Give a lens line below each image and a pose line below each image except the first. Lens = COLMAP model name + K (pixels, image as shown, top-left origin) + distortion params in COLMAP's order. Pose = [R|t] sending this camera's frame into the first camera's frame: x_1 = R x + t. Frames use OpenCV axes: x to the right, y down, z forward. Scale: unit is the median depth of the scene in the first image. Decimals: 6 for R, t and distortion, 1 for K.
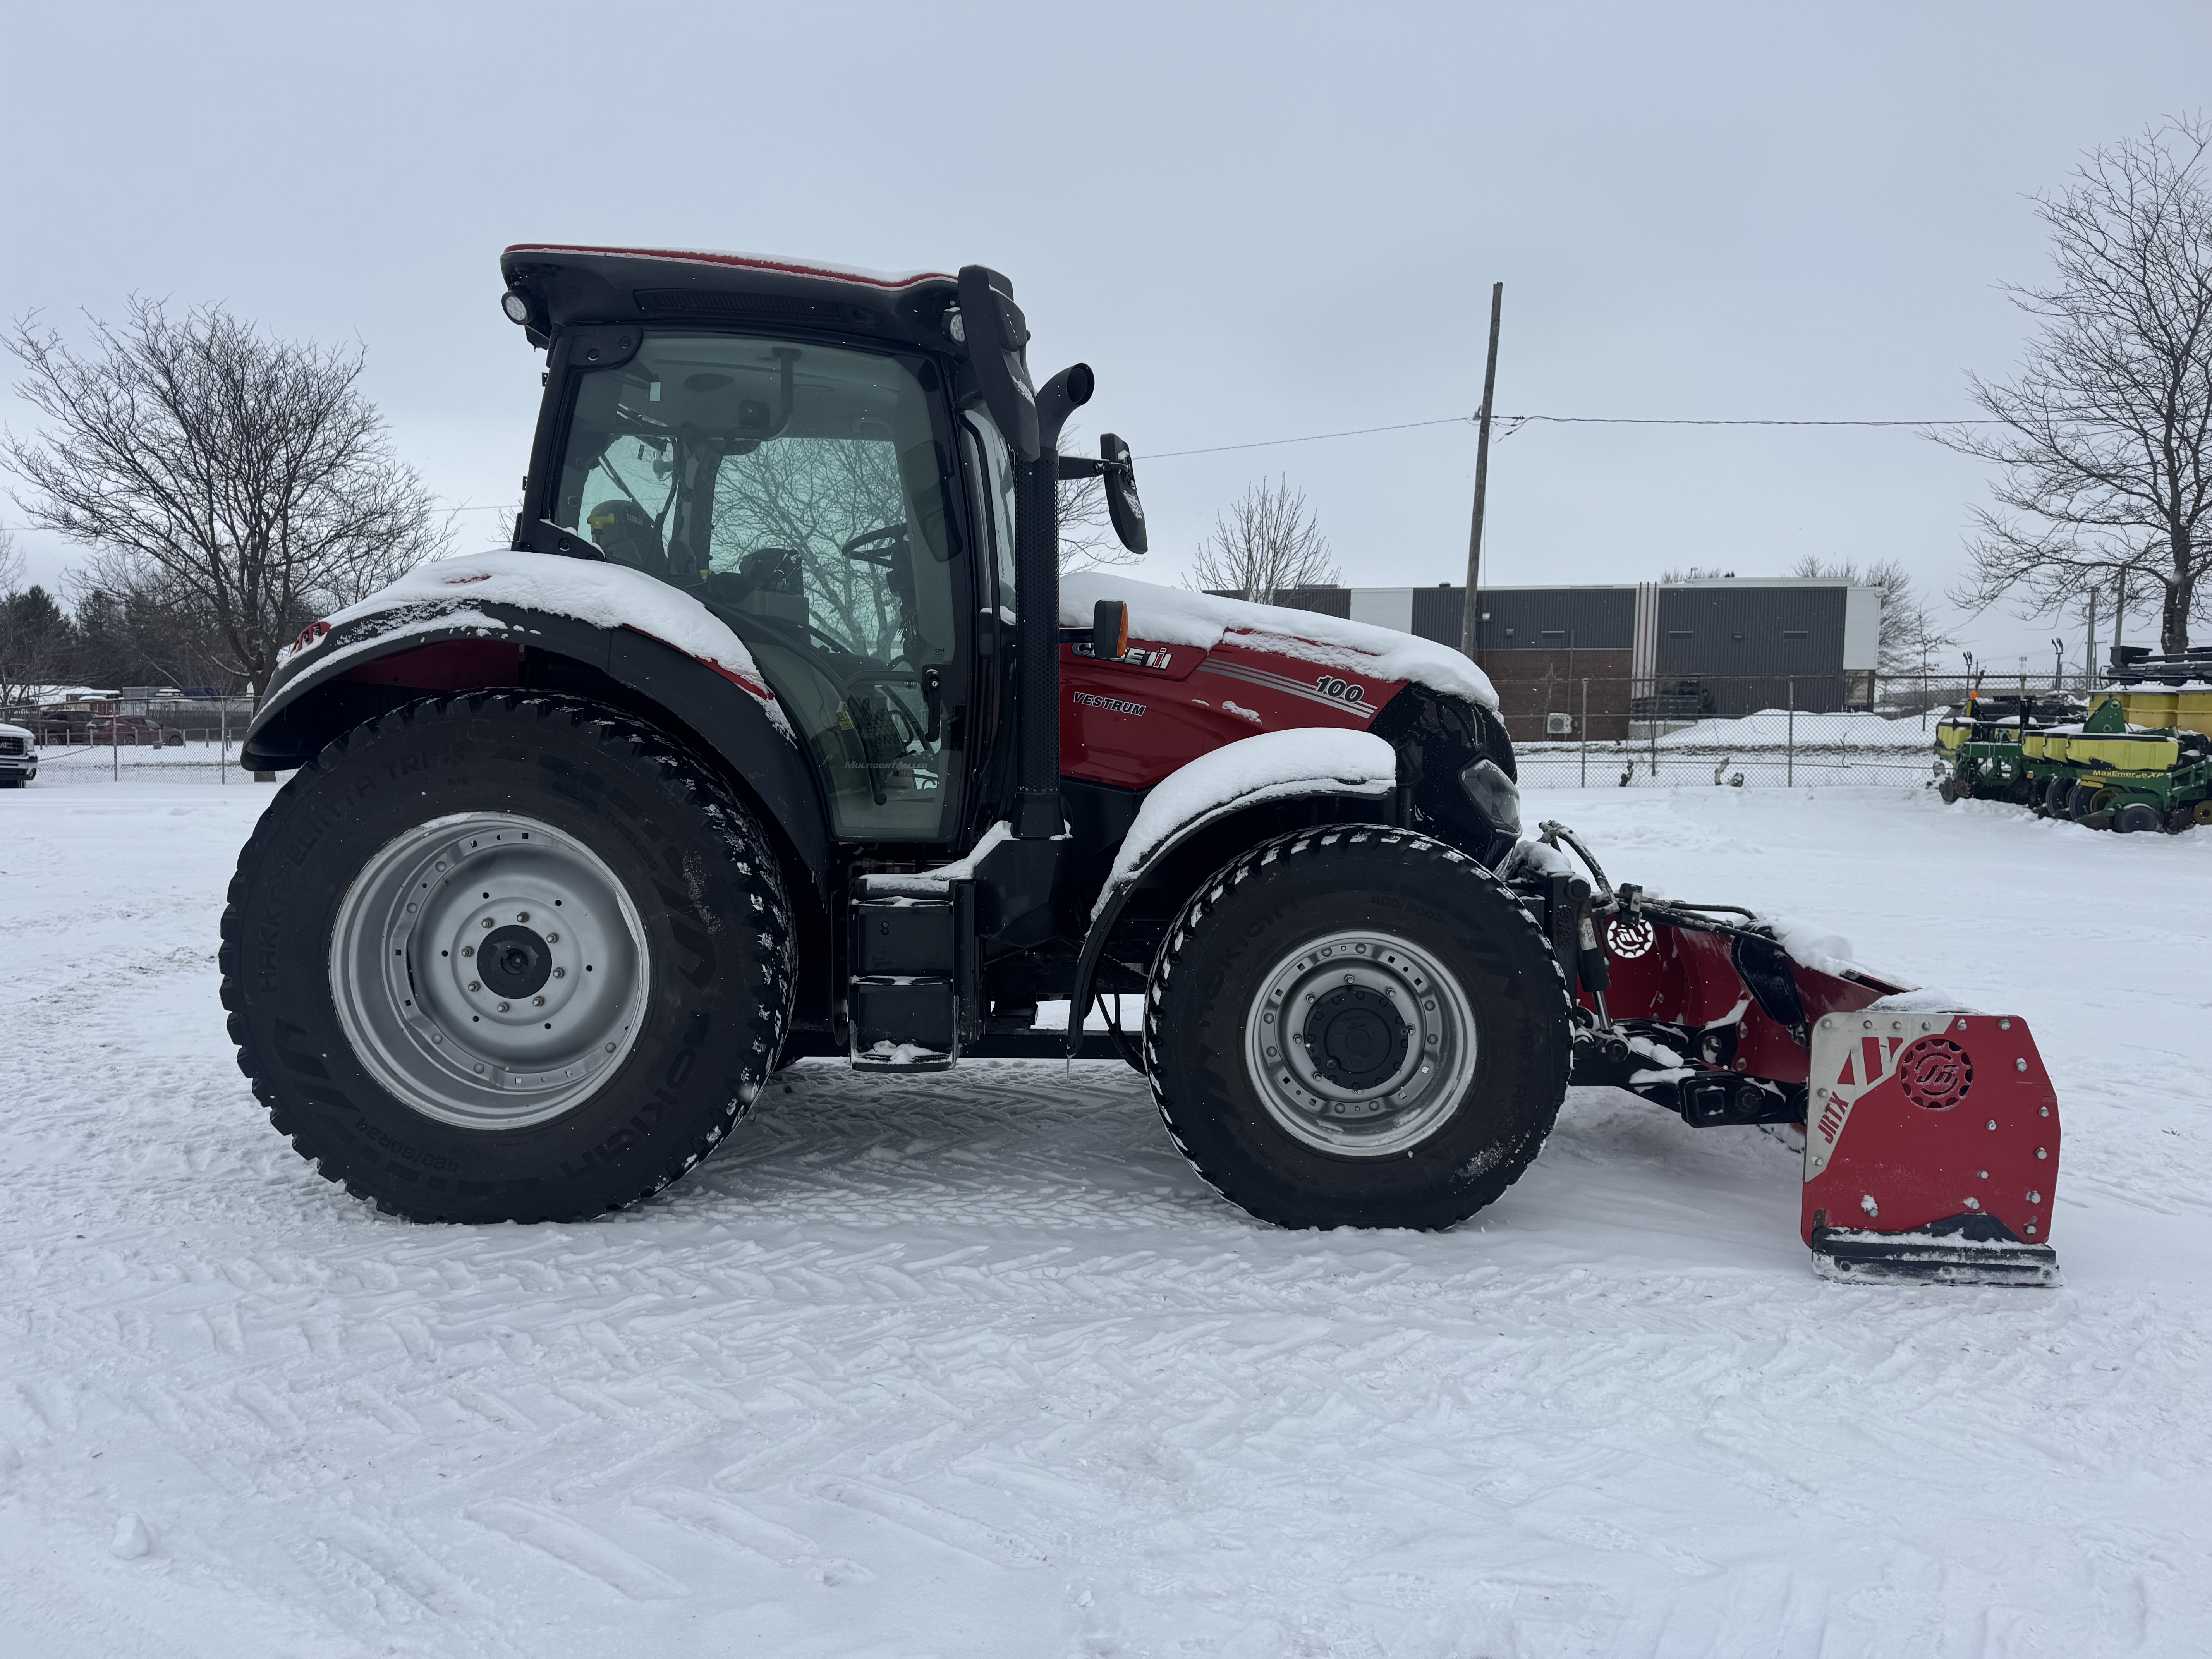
lens RADIAL K [[1630.1, 0, 1106.0], [0, 1630.1, 829.5], [0, 0, 1]] dist [0.083594, -0.124354]
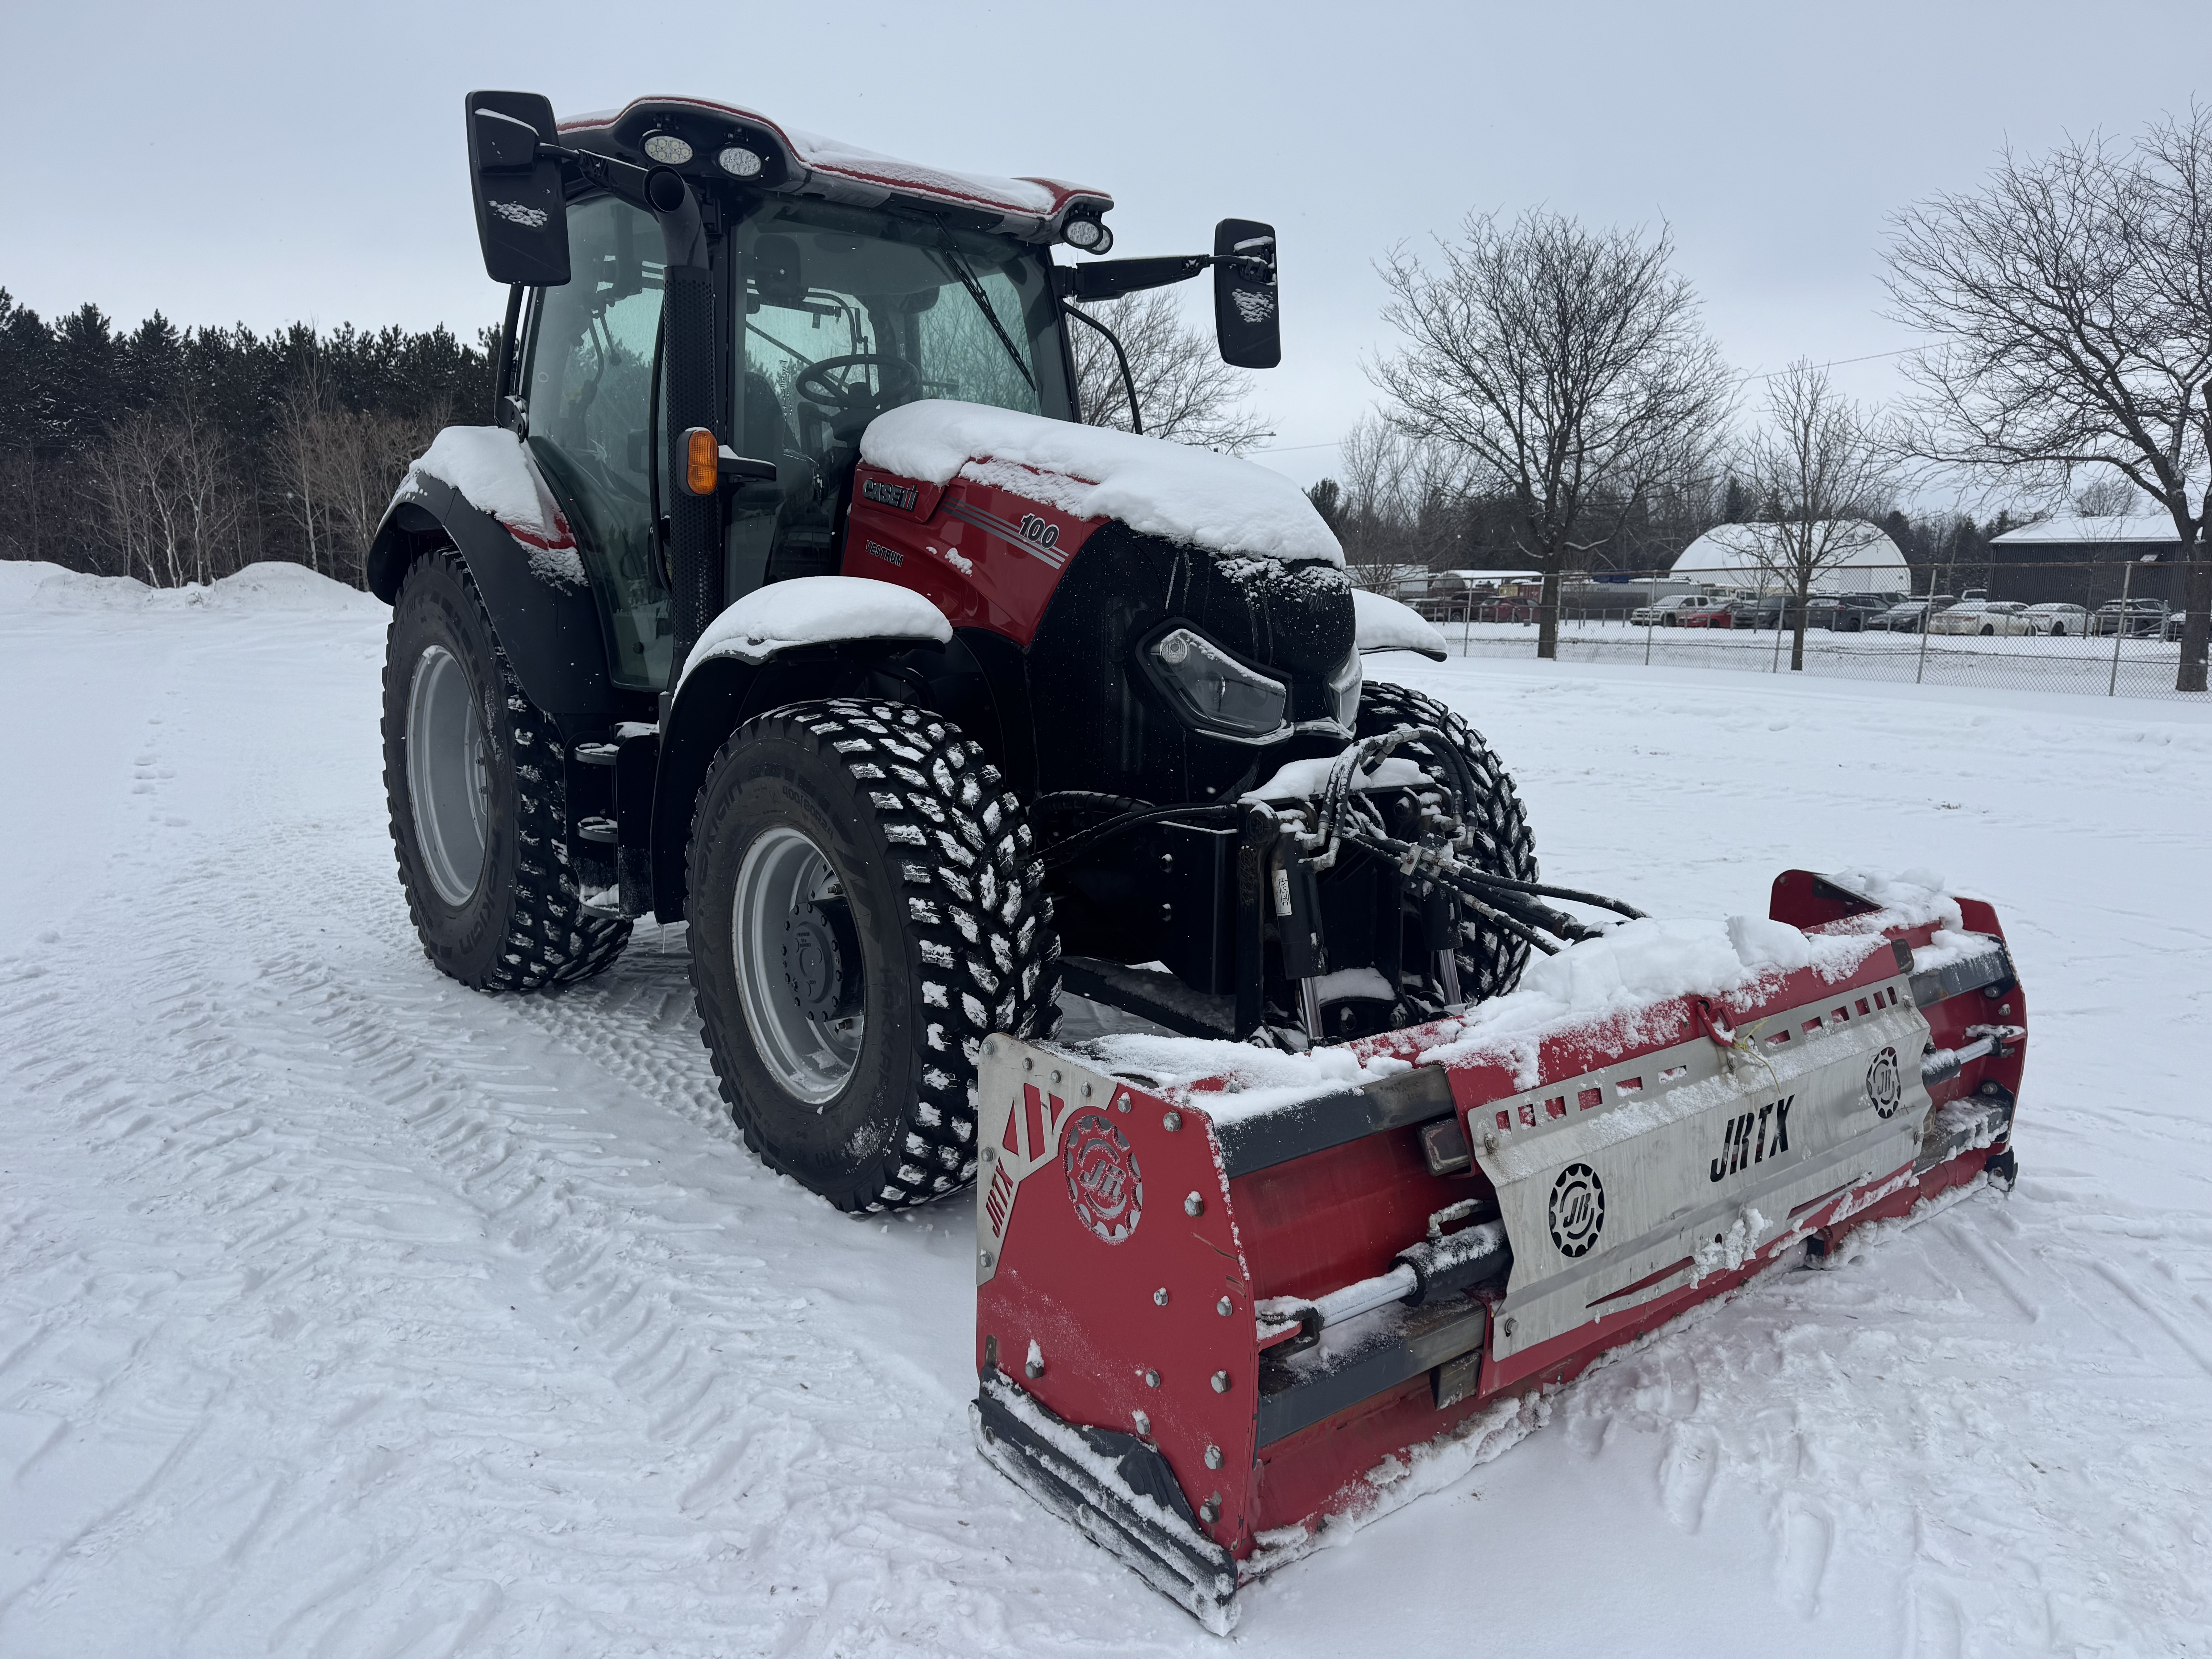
lens RADIAL K [[1598.7, 0, 1098.9], [0, 1598.7, 839.4], [0, 0, 1]] dist [0.137370, -0.248146]
pose [[0.629567, 0.123221, -0.767113, 0.915727], [-0.064182, 0.992217, 0.106705, -0.028545], [0.774291, -0.017943, 0.632576, 0.644235]]
